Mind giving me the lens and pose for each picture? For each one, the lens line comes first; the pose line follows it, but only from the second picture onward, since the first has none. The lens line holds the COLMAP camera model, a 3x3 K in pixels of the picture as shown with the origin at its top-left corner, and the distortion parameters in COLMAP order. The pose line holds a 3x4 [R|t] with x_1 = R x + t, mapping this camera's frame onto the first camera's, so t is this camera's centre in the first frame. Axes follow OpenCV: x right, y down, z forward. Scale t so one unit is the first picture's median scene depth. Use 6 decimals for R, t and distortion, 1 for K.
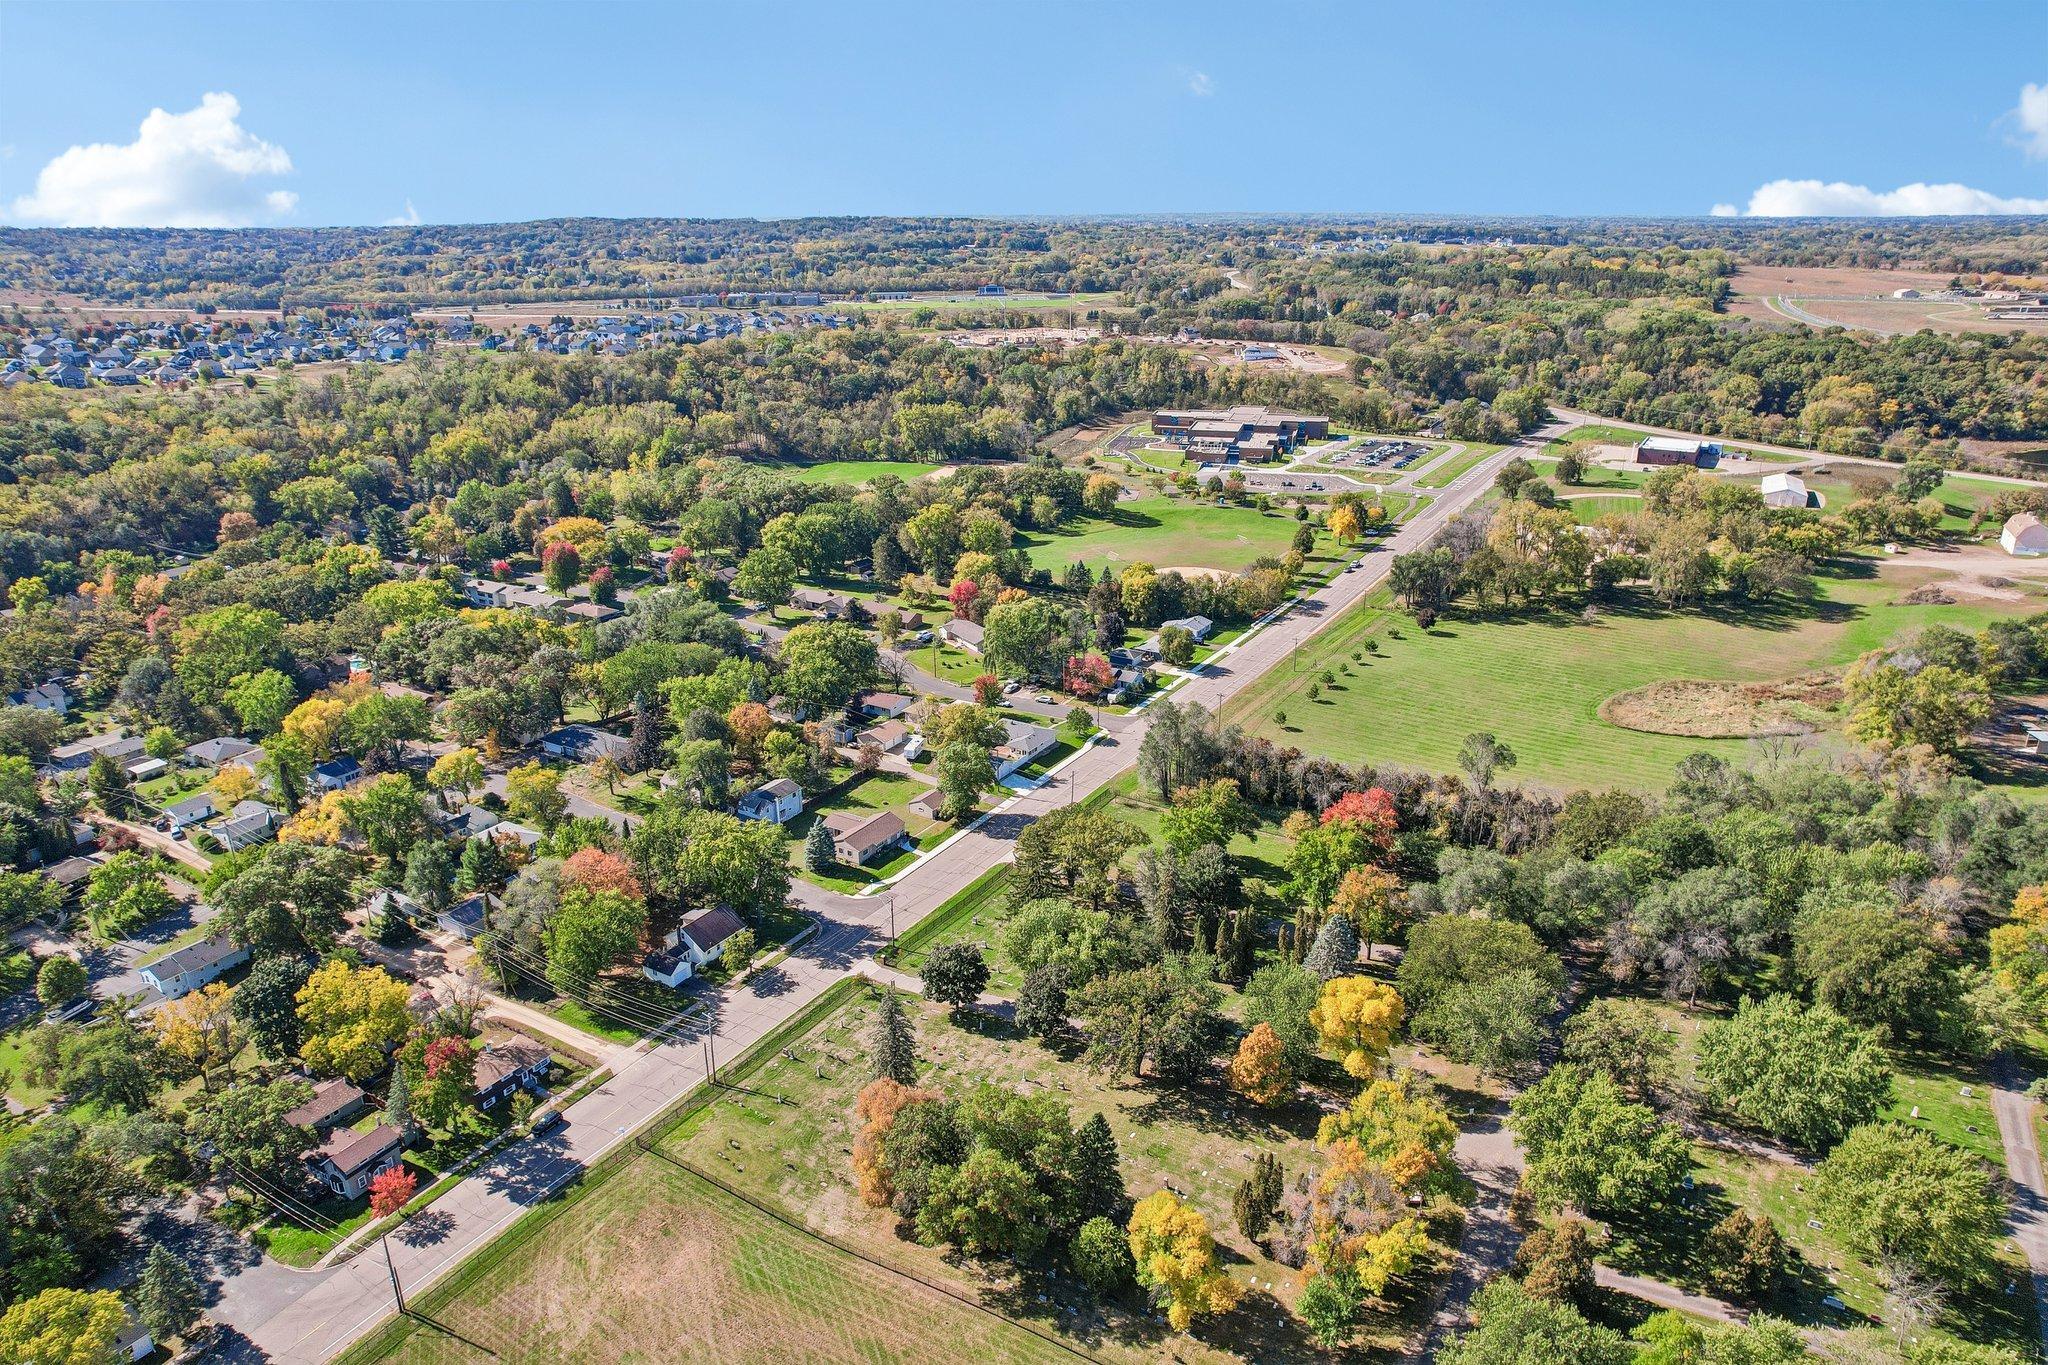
lens RADIAL K [[1309.1, 0, 1027.2], [0, 1309.1, 685.9], [0, 0, 1]] dist [-0.077334, 0.068499]
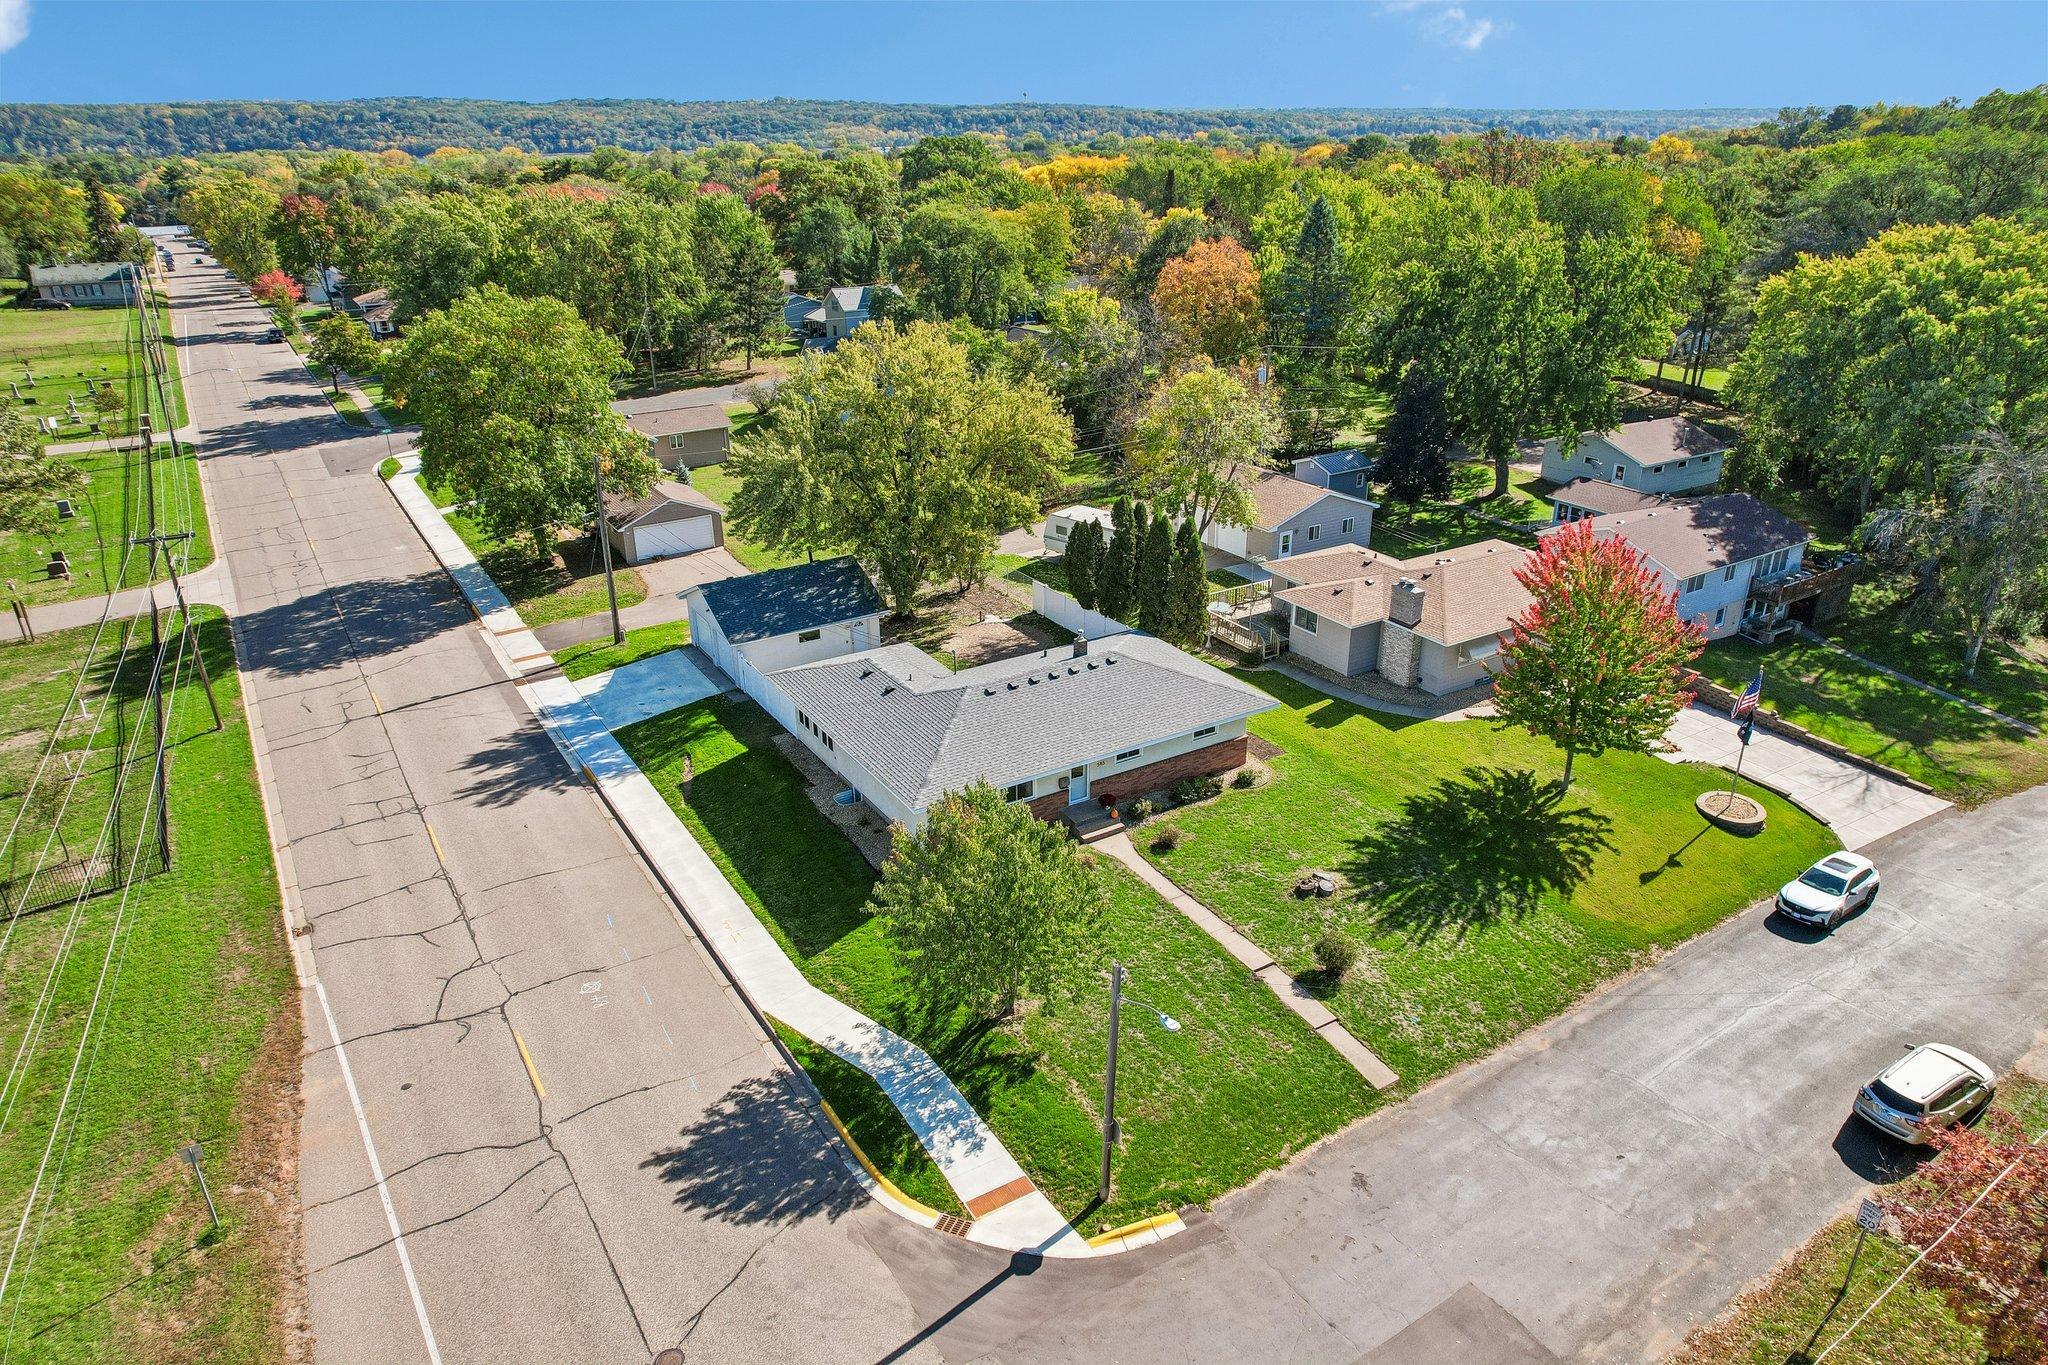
lens RADIAL K [[1309.1, 0, 1035.1], [0, 1309.1, 689.5], [0, 0, 1]] dist [-0.077334, 0.068499]
pose [[-0.436150, 0.369964, -0.820305, 0.051066], [-0.302858, 0.798050, 0.520954, -0.021238], [0.847378, 0.475650, -0.236022, 0.401483]]
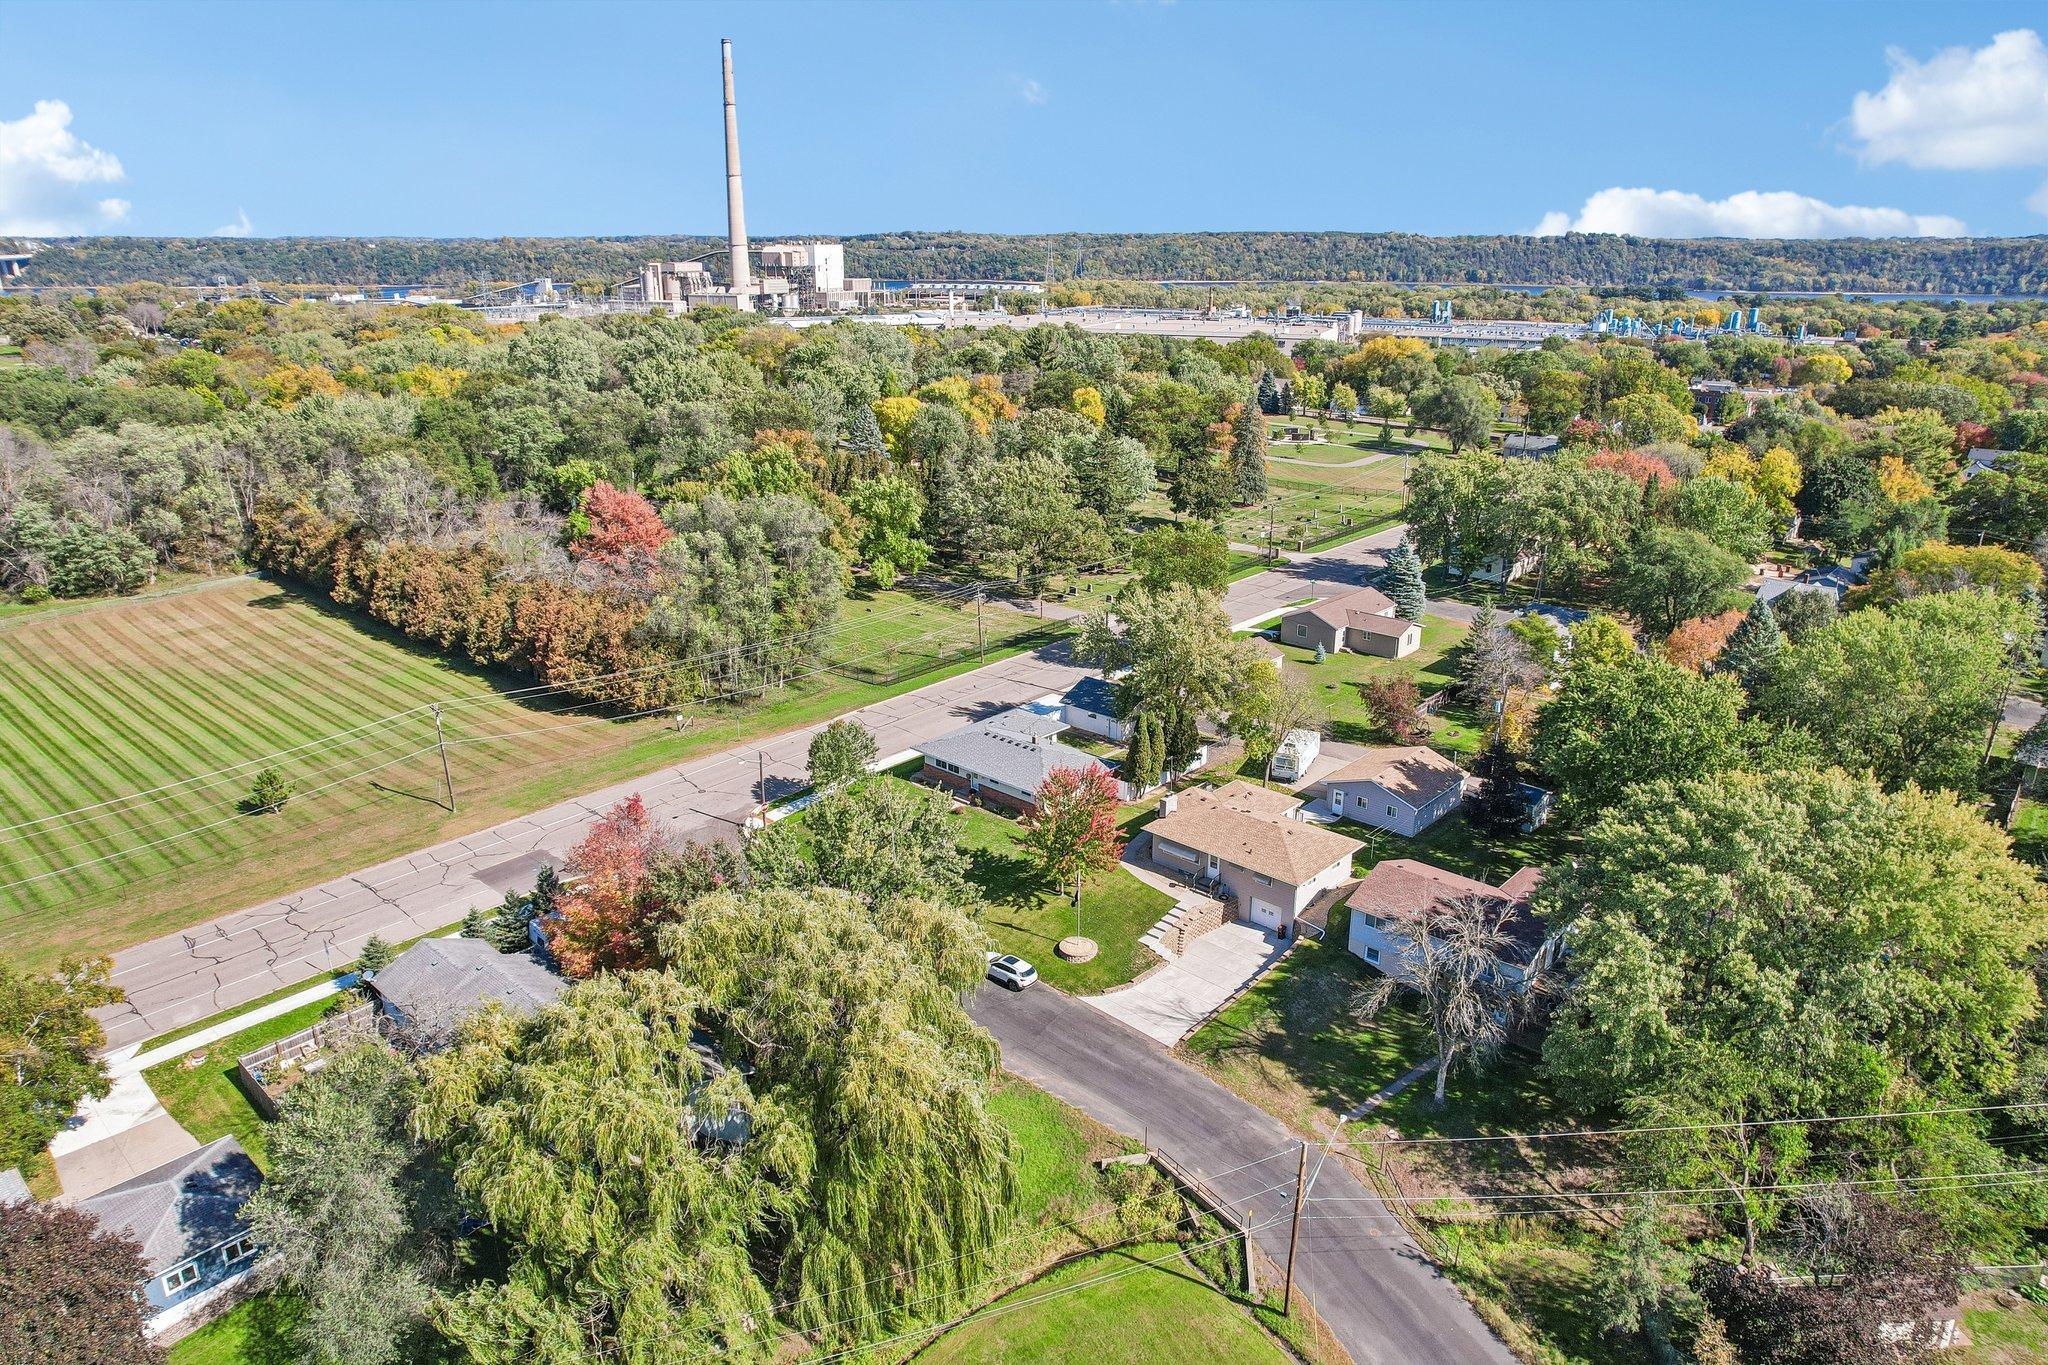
lens RADIAL K [[1309.1, 0, 1035.6], [0, 1309.1, 686.9], [0, 0, 1]] dist [-0.077334, 0.068499]
pose [[-0.983882, -0.056974, 0.169501, -0.028600], [0.062546, 0.778368, 0.624685, -0.082641], [-0.167525, 0.625218, -0.762259, 0.491611]]
